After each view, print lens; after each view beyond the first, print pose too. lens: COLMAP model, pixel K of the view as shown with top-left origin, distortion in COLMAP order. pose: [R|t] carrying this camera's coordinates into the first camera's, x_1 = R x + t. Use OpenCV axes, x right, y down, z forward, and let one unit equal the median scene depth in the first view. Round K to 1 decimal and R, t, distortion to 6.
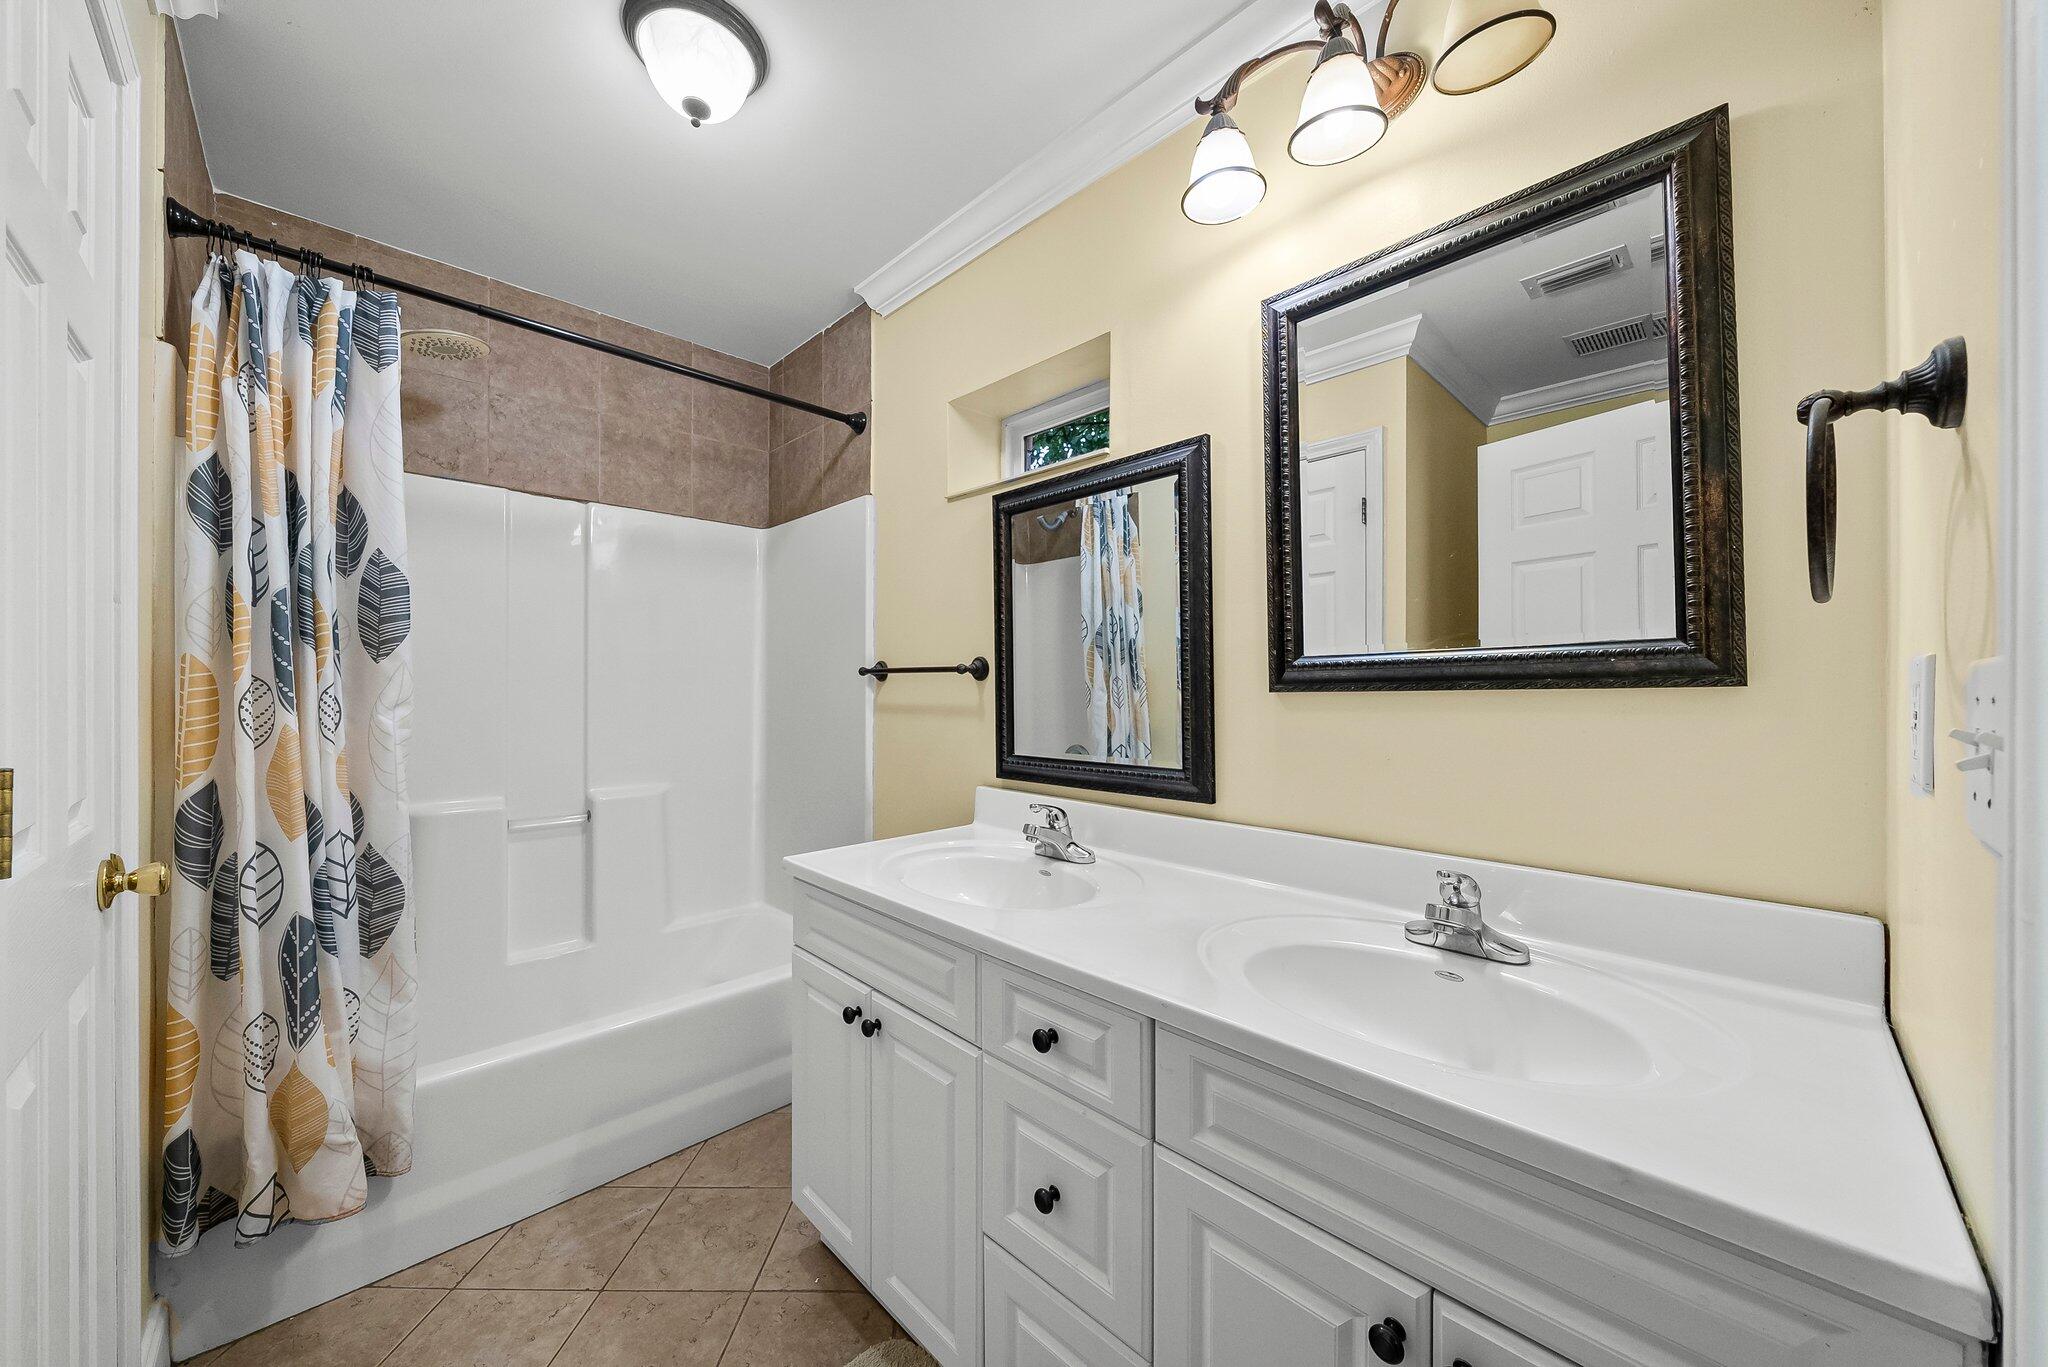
lens RADIAL K [[717.7, 0, 1023.7], [0, 717.7, 687.0], [0, 0, 1]] dist [0.001366, -0.000004]
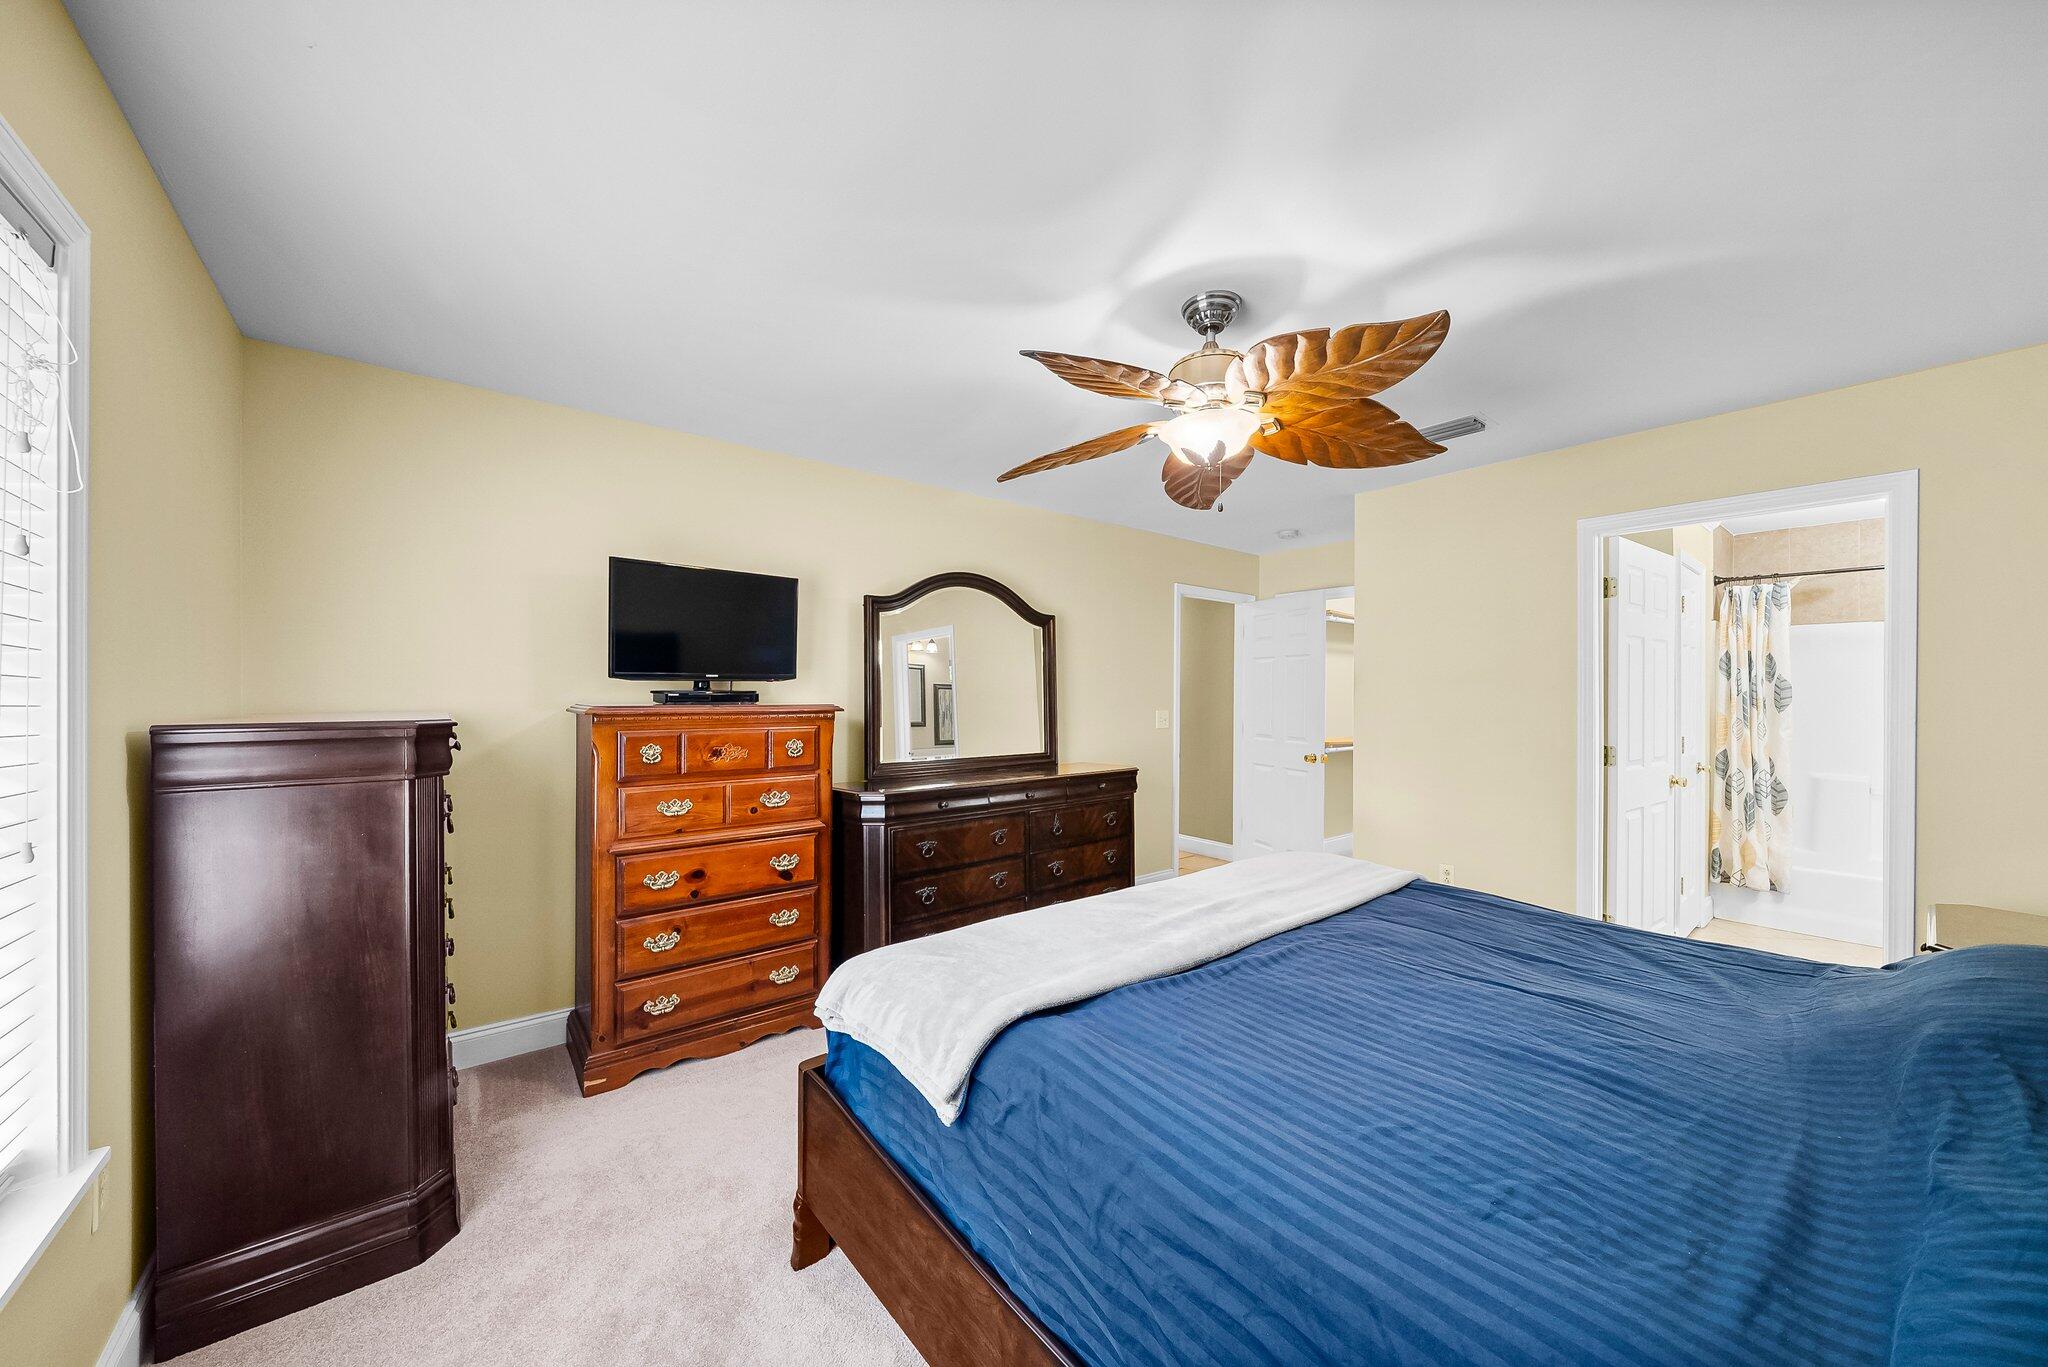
lens RADIAL K [[717.7, 0, 1022.5], [0, 717.7, 693.1], [0, 0, 1]] dist [0.001366, -0.000004]
pose [[-0.074092, 0.006784, -0.997228, 2.370658], [0.000971, 0.999977, 0.006731, -0.150568], [0.997251, -0.000469, -0.074096, -1.951243]]
